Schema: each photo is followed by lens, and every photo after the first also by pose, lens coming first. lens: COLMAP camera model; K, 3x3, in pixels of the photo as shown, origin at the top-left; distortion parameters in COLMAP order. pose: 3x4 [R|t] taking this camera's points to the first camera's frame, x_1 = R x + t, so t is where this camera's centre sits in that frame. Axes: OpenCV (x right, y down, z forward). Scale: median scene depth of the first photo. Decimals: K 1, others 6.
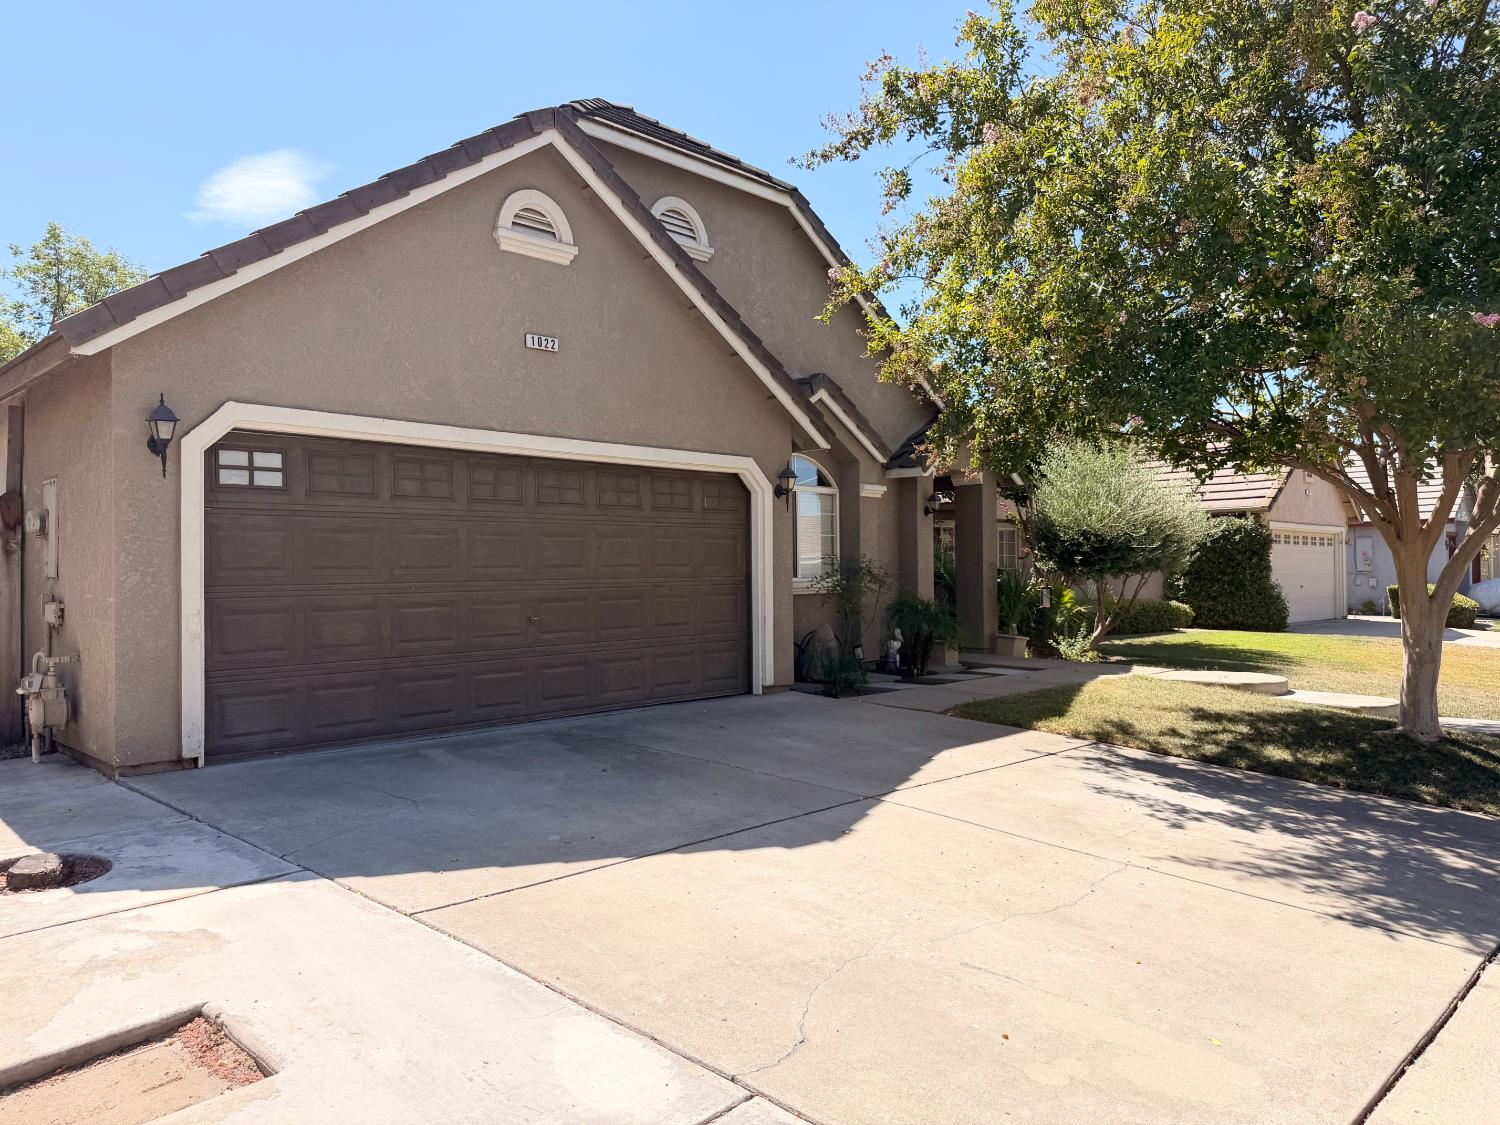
lens RADIAL K [[1055.6, 0, 750.9], [0, 1055.6, 565.8], [0, 0, 1]] dist [0.077655, -0.078820]
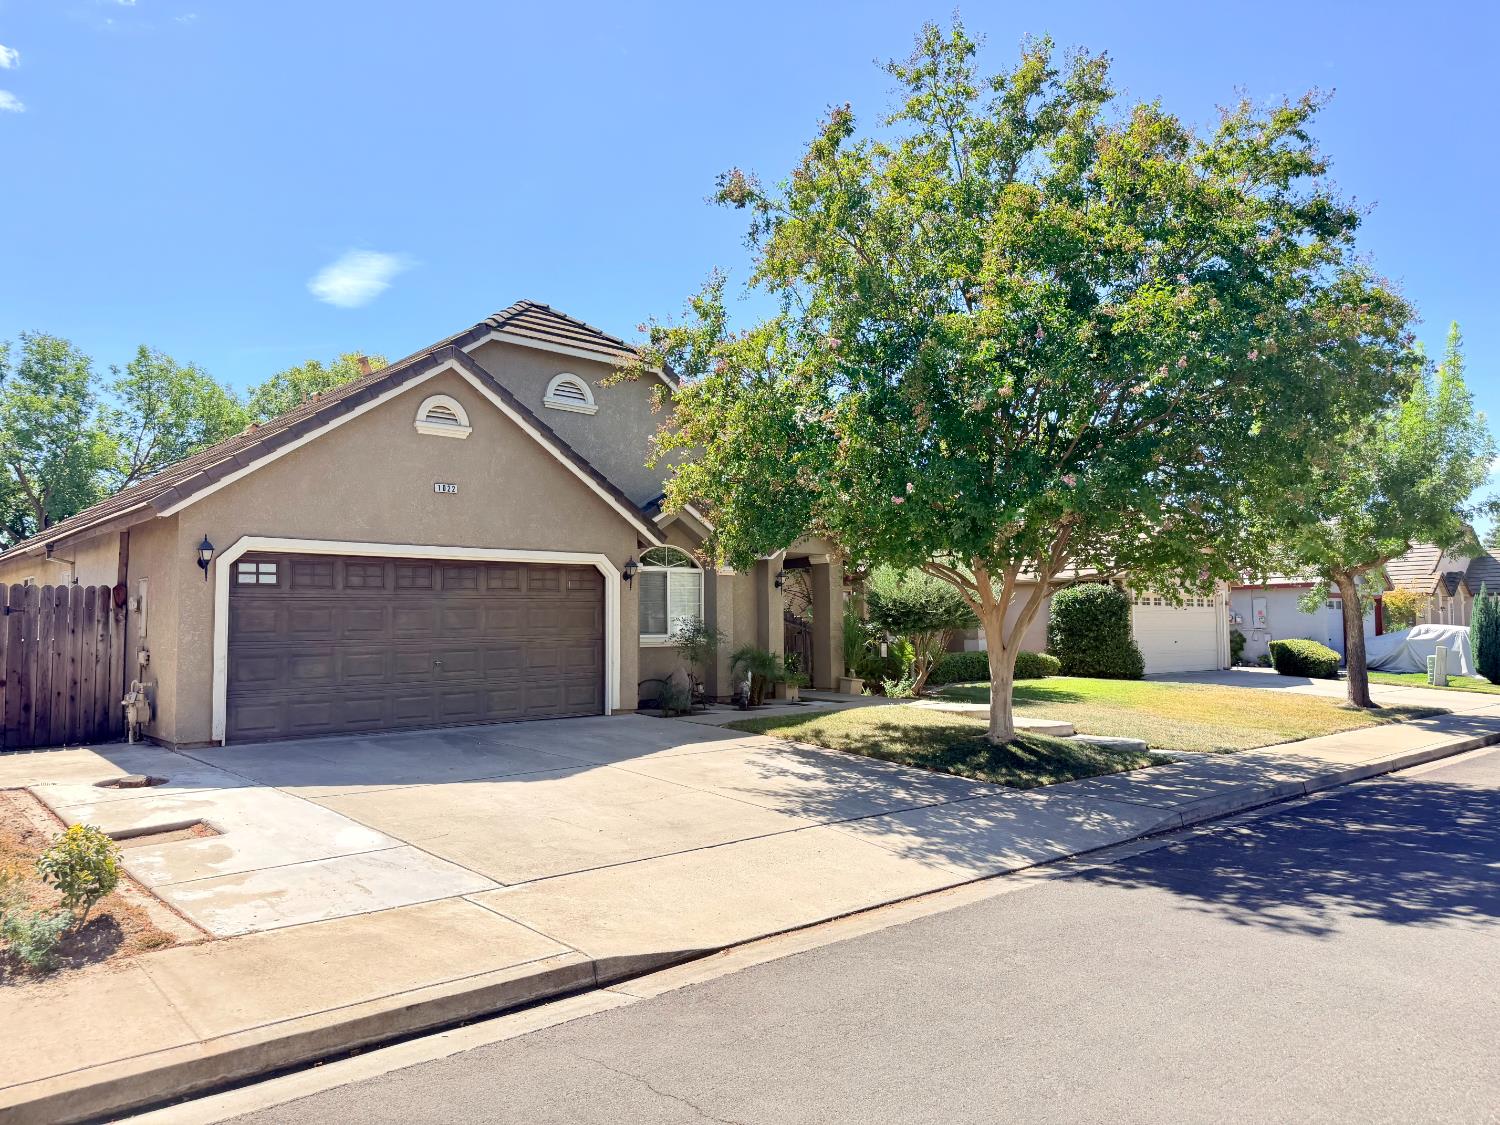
lens RADIAL K [[1055.6, 0, 761.0], [0, 1055.6, 572.2], [0, 0, 1]] dist [0.077655, -0.078820]
pose [[0.998775, -0.001278, -0.049469, 0.331777], [-0.000871, 0.999058, -0.043395, -0.014953], [0.049478, 0.043385, 0.997832, -0.525527]]
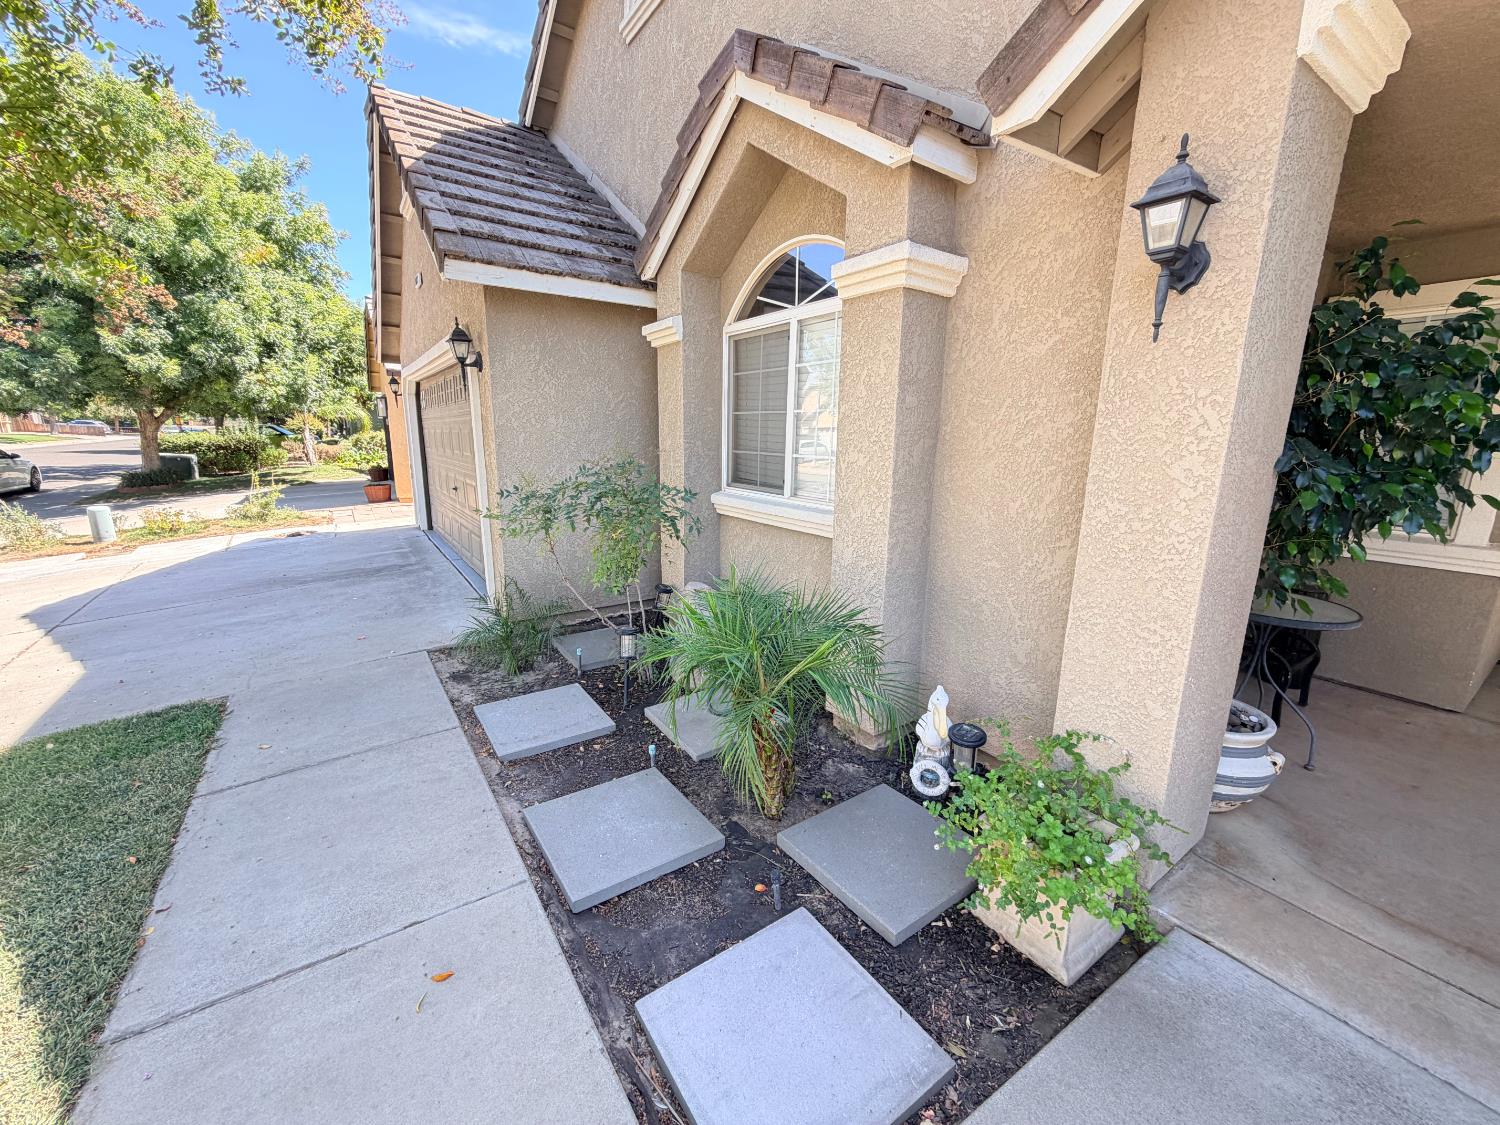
lens RADIAL K [[600.3, 0, 748.1], [0, 600.3, 562.0], [0, 0, 1]] dist [0.001470, -0.000314]
pose [[-0.192052, 0.218464, -0.956760, 0.484597], [-0.000017, 0.974907, 0.222611, -0.032973], [0.981385, 0.042770, -0.187229, 1.467457]]
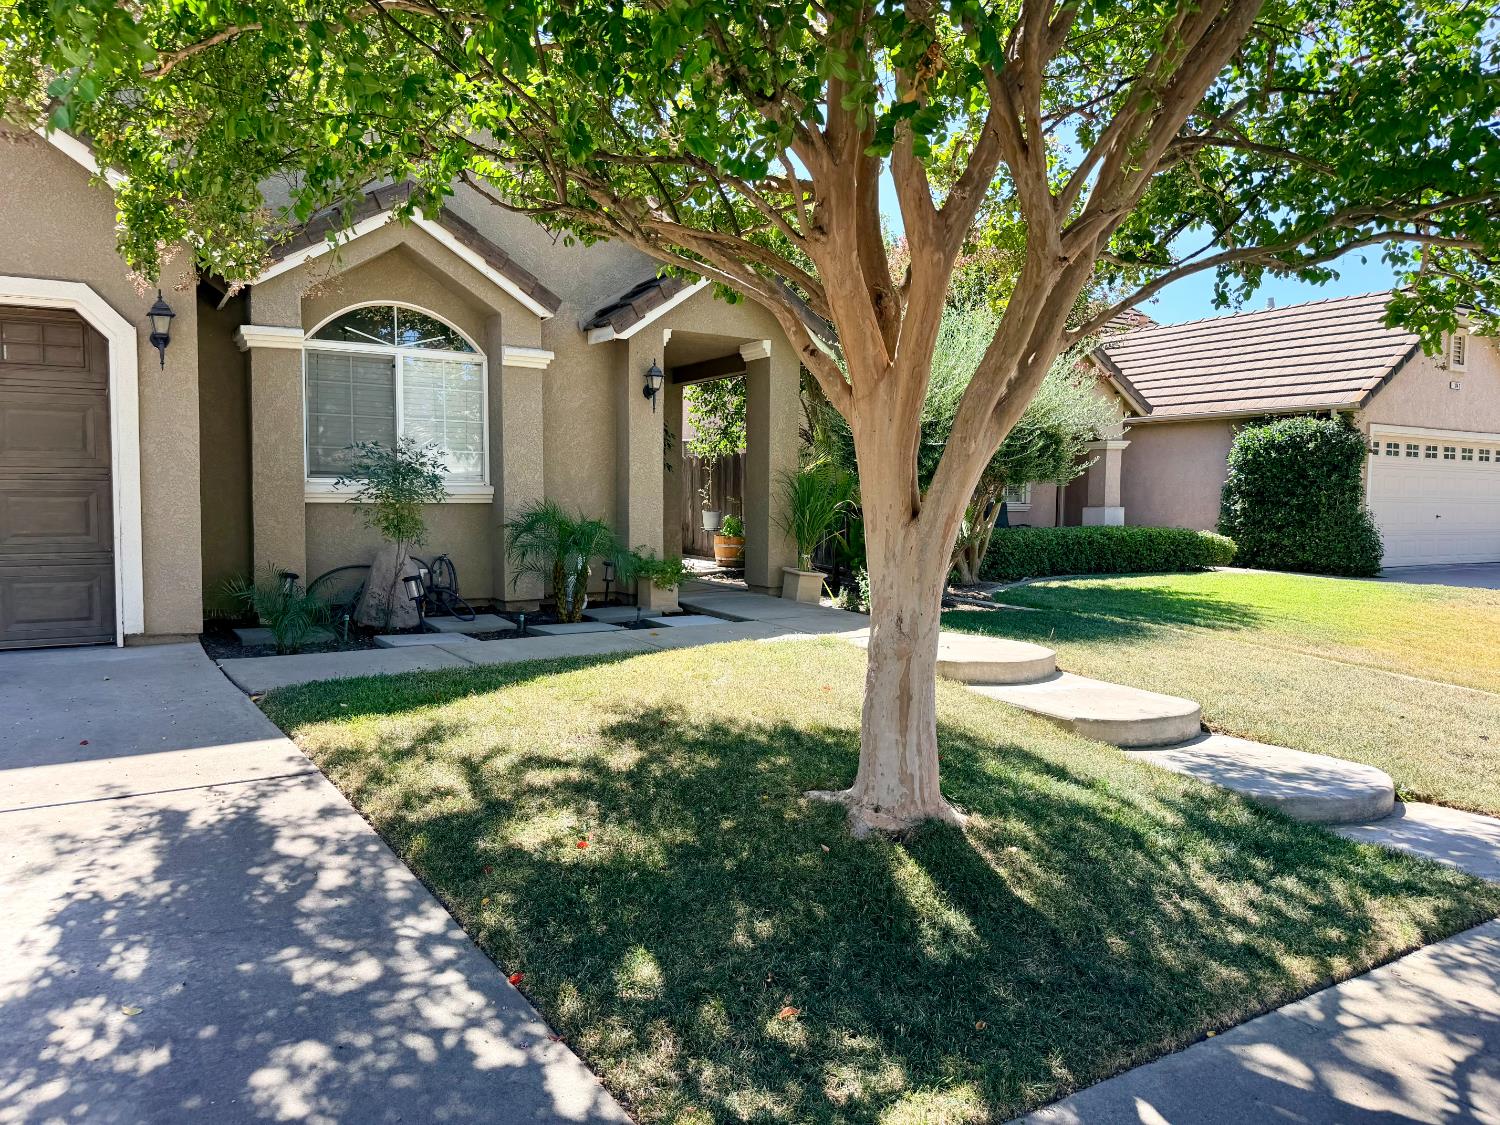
lens RADIAL K [[1055.6, 0, 755.8], [0, 1055.6, 563.7], [0, 0, 1]] dist [0.077655, -0.078820]
pose [[0.974308, 0.035315, -0.222434, 0.621422], [-0.018652, 0.996890, 0.076572, 0.011755], [0.224447, -0.070456, 0.971936, 0.496171]]
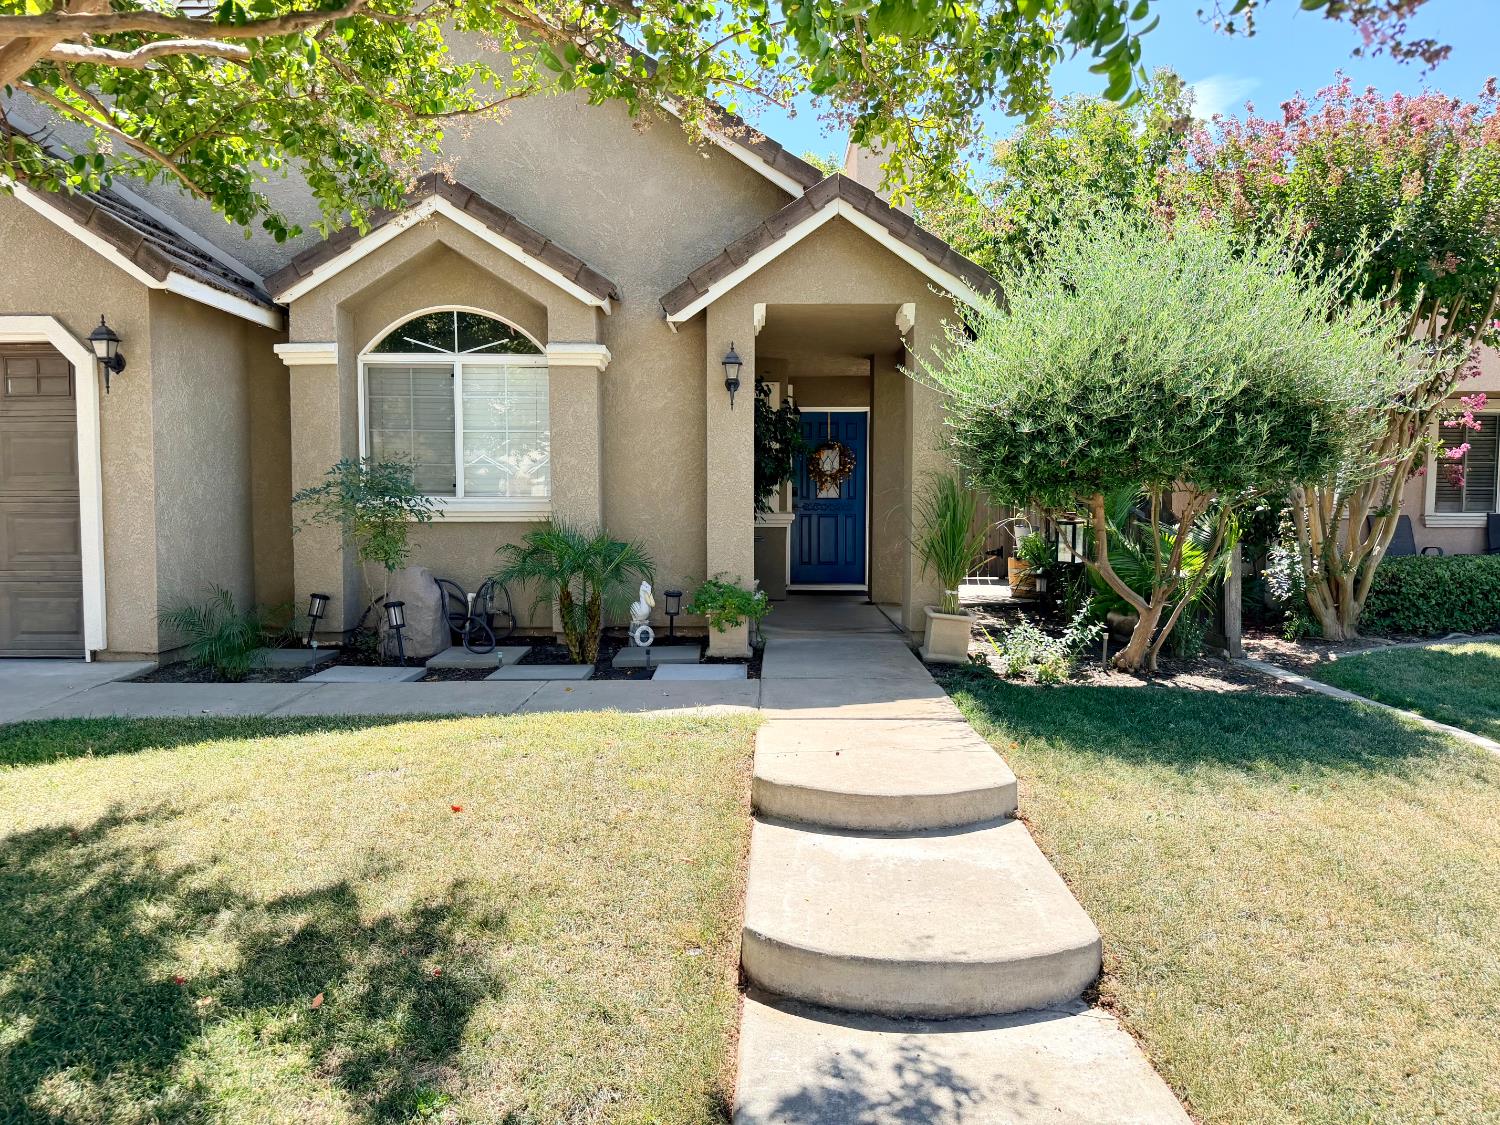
lens RADIAL K [[1055.6, 0, 742.3], [0, 1055.6, 573.1], [0, 0, 1]] dist [0.077655, -0.078820]
pose [[0.698453, 0.061386, -0.713019, 0.918420], [-0.002269, 0.996499, 0.083569, 0.004330], [0.715653, -0.056751, 0.696147, 0.930265]]
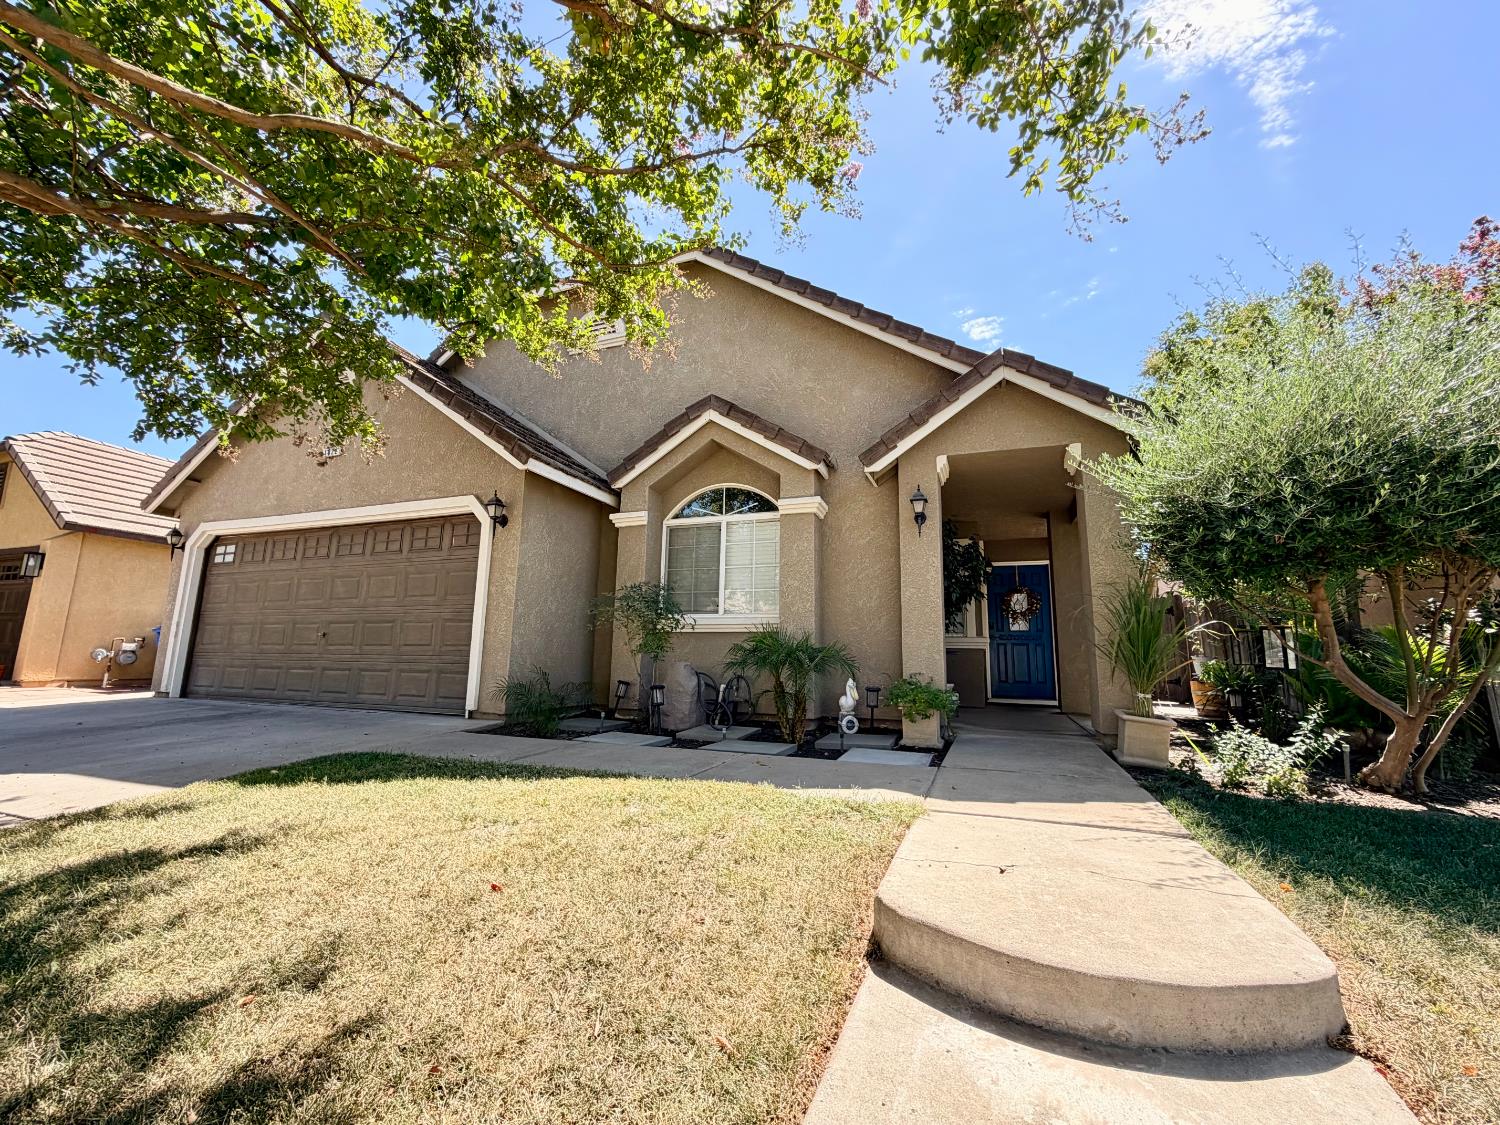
lens RADIAL K [[600.3, 0, 747.7], [0, 600.3, 563.2], [0, 0, 1]] dist [0.001470, -0.000314]
pose [[0.403375, -0.124000, -0.906594, 0.756898], [-0.013326, 0.989874, -0.141320, 0.058450], [0.914938, 0.069086, 0.397639, 1.143994]]
